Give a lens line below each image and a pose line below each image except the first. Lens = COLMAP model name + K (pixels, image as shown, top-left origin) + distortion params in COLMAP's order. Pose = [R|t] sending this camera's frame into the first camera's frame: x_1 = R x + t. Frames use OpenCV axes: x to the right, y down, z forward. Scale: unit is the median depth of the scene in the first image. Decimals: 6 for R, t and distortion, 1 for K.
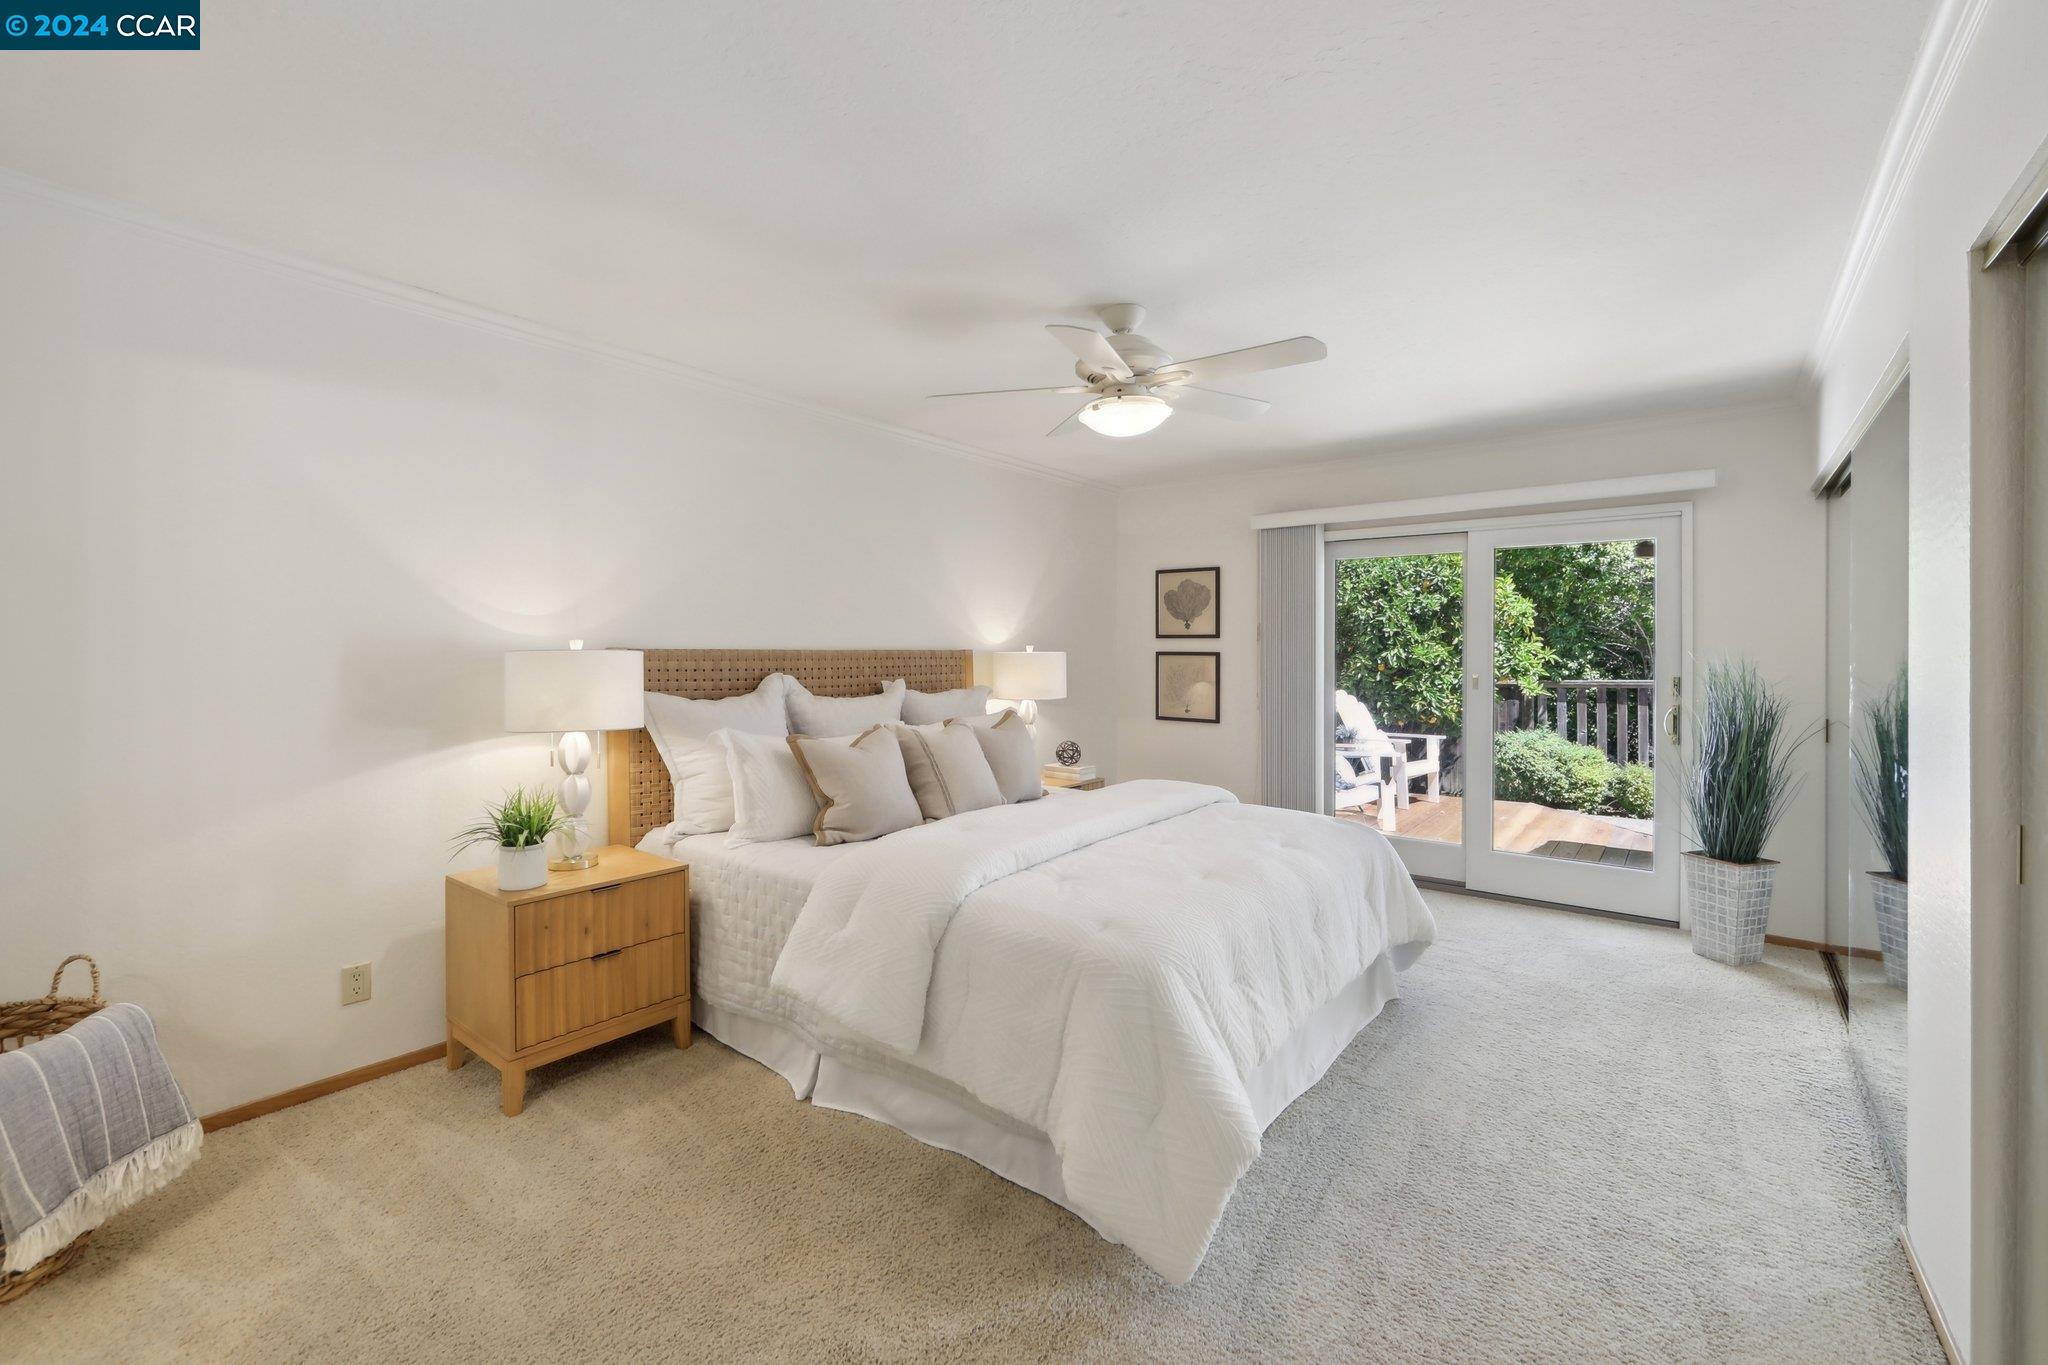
lens RADIAL K [[872.2, 0, 1014.2], [0, 872.2, 679.2], [0, 0, 1]] dist [-0.000035, 0.000009]
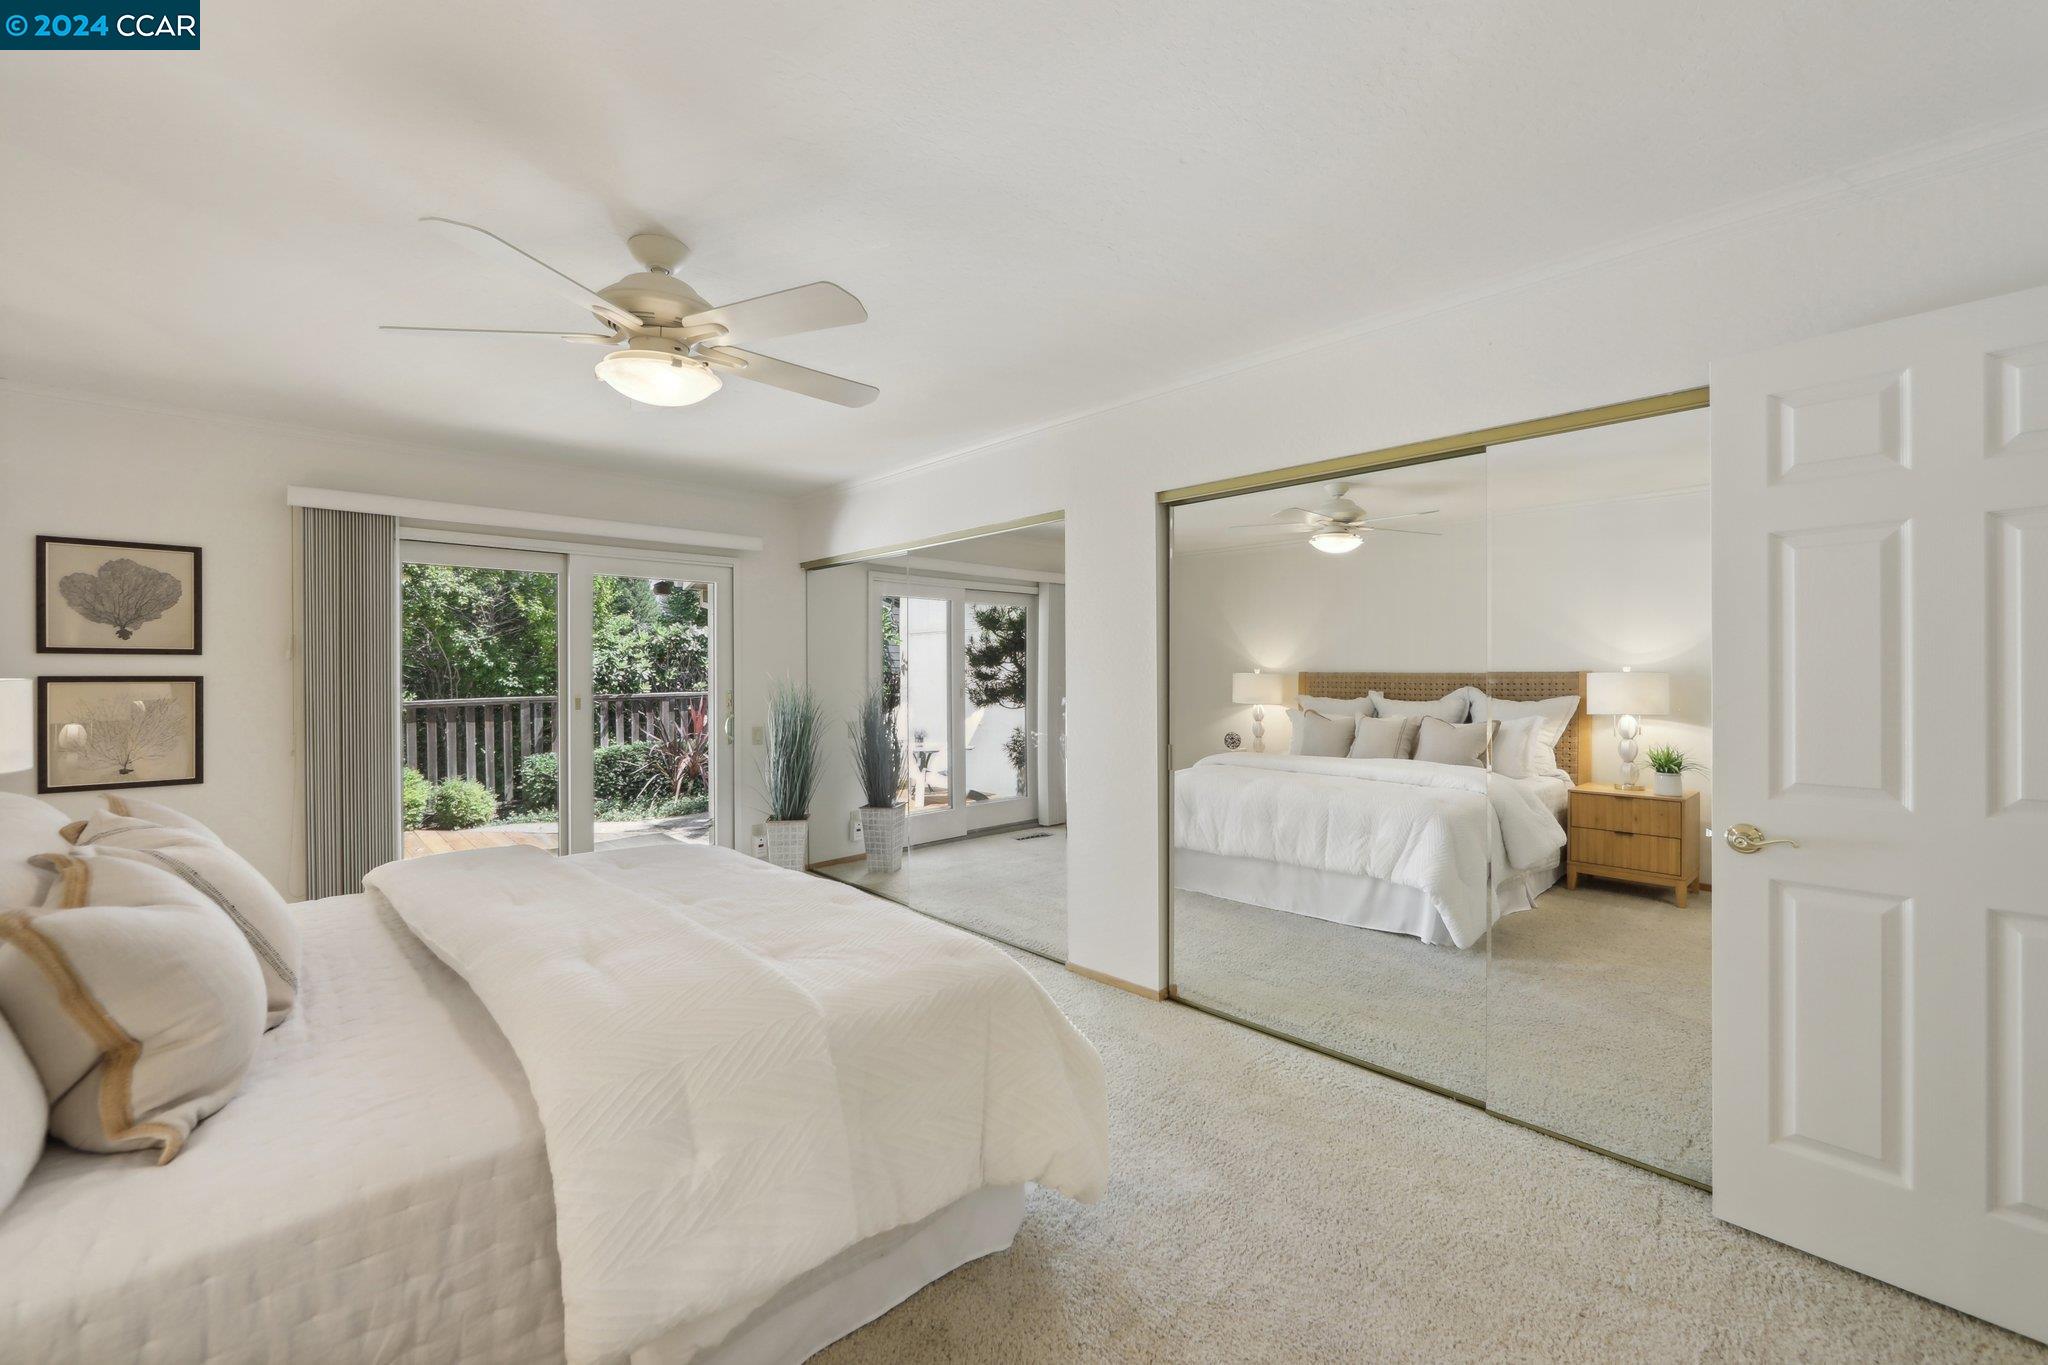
lens RADIAL K [[825.4, 0, 1015.9], [0, 825.4, 672.8], [0, 0, 1]] dist [0.003682, 0.000131]
pose [[0.131491, -0.006343, 0.991297, -0.299595], [0.036919, 0.999317, 0.001497, -0.011279], [-0.990630, 0.036400, 0.131635, 0.294729]]
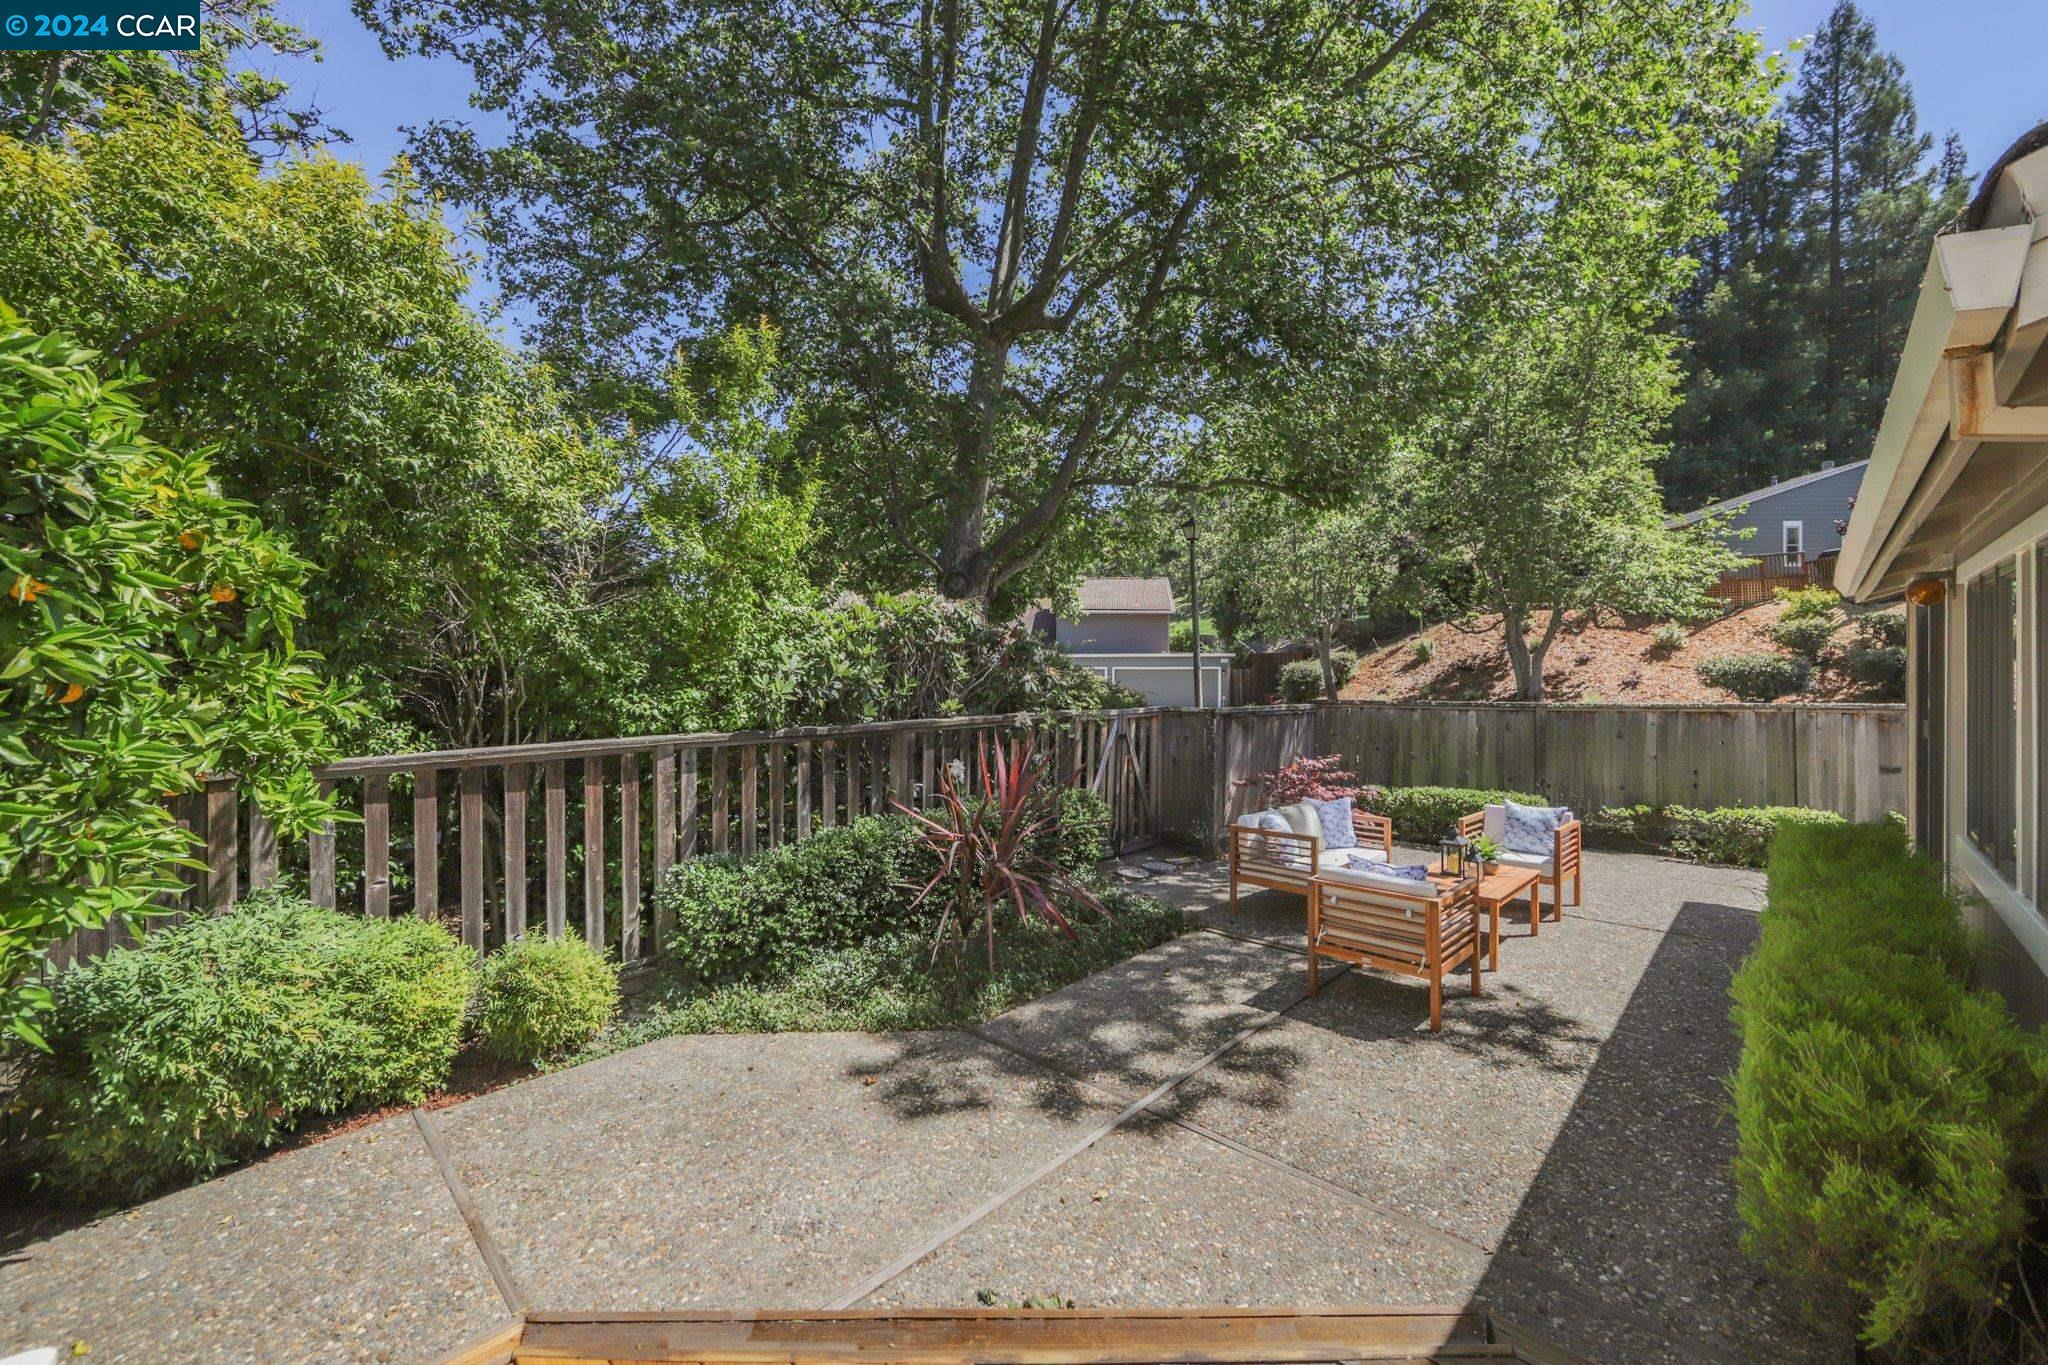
lens RADIAL K [[825.4, 0, 1026.1], [0, 825.4, 669.2], [0, 0, 1]] dist [0.003682, 0.000131]
pose [[0.091458, -0.005937, 0.995791, 0.496076], [0.019290, 0.999805, 0.004190, -0.058272], [-0.995622, 0.018825, 0.091554, 1.108273]]
